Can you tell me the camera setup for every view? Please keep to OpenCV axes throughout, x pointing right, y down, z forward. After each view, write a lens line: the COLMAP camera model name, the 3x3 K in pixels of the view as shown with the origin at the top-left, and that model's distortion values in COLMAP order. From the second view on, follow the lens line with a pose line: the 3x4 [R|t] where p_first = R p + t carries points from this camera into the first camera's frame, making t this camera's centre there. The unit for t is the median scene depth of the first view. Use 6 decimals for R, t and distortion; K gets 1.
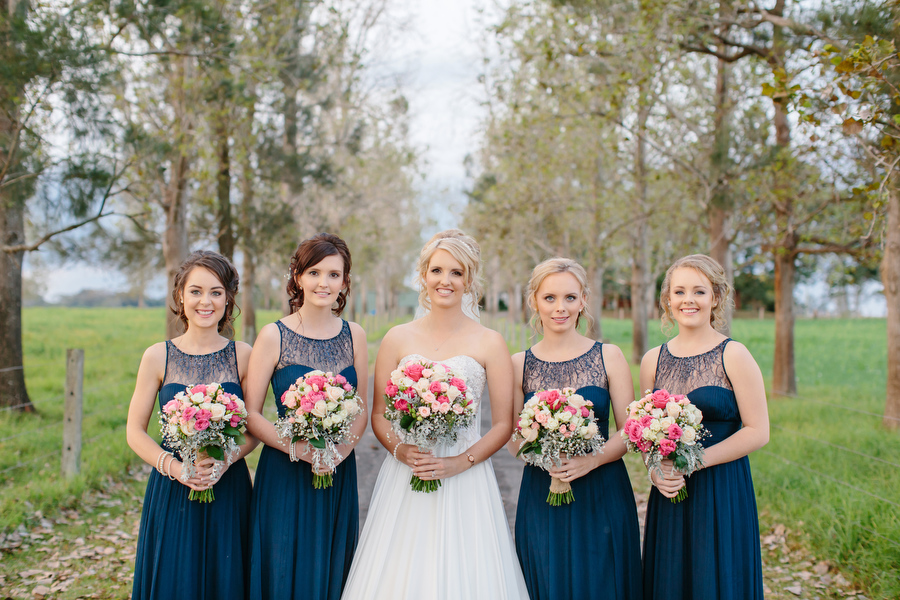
lens RADIAL K [[1288.9, 0, 450.0], [0, 1288.9, 300.0], [0, 0, 1]] dist [-0.171780, 0.304917]
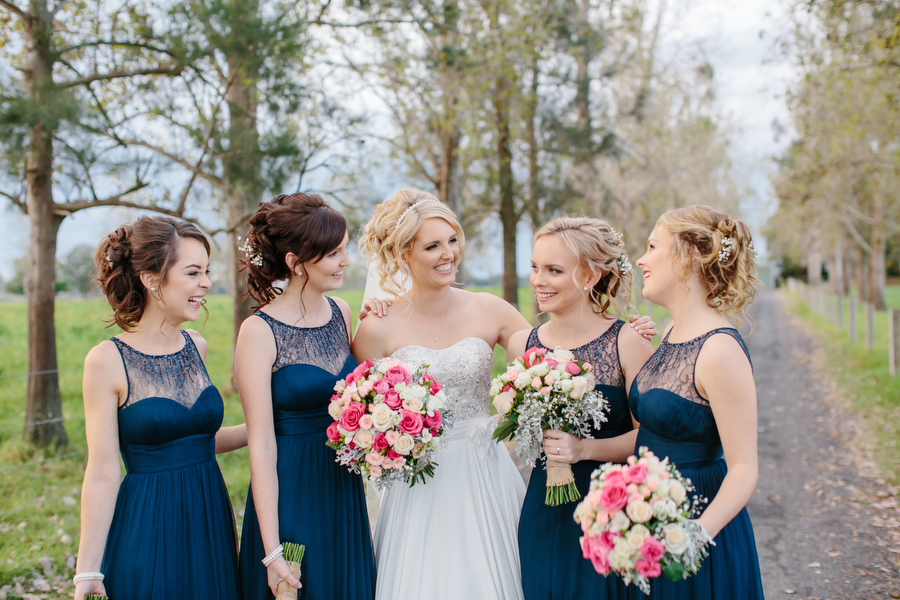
lens RADIAL K [[1288.9, 0, 450.0], [0, 1288.9, 300.0], [0, 0, 1]] dist [-0.171780, 0.304917]
pose [[0.967307, -0.022600, -0.252600, 0.030518], [0.027297, 0.999513, 0.015107, 0.000867], [0.252136, -0.021508, 0.967453, 0.035958]]
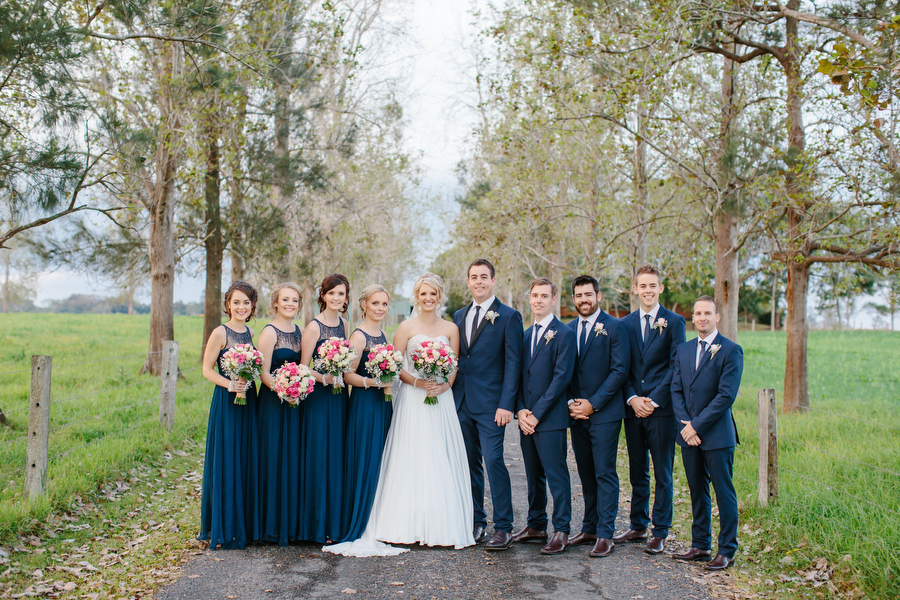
lens RADIAL K [[1280.5, 0, 450.0], [0, 1280.5, 300.0], [0, 0, 1]] dist [-0.142572, 0.146249]
pose [[0.999926, 0.008934, 0.008277, -0.004198], [-0.008875, 0.999935, -0.007165, 0.000974], [-0.008341, 0.007091, 0.999940, 0.036847]]
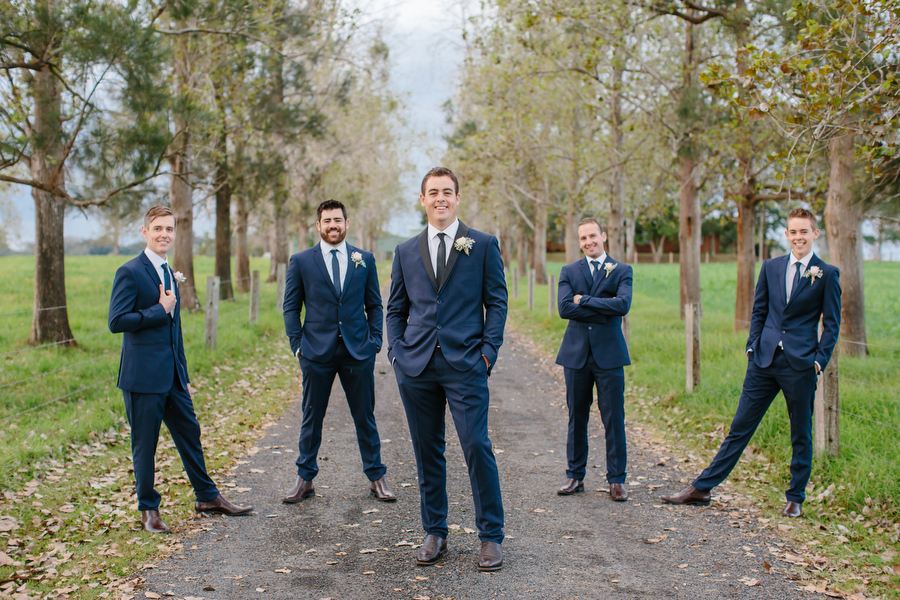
lens RADIAL K [[1325.7, 0, 450.0], [0, 1325.7, 300.0], [0, 0, 1]] dist [-0.134083, 0.067884]
pose [[0.999807, -0.007559, 0.018154, -0.009149], [0.006802, 0.999119, 0.041407, 0.000582], [-0.018451, -0.041275, 0.998977, -0.091796]]
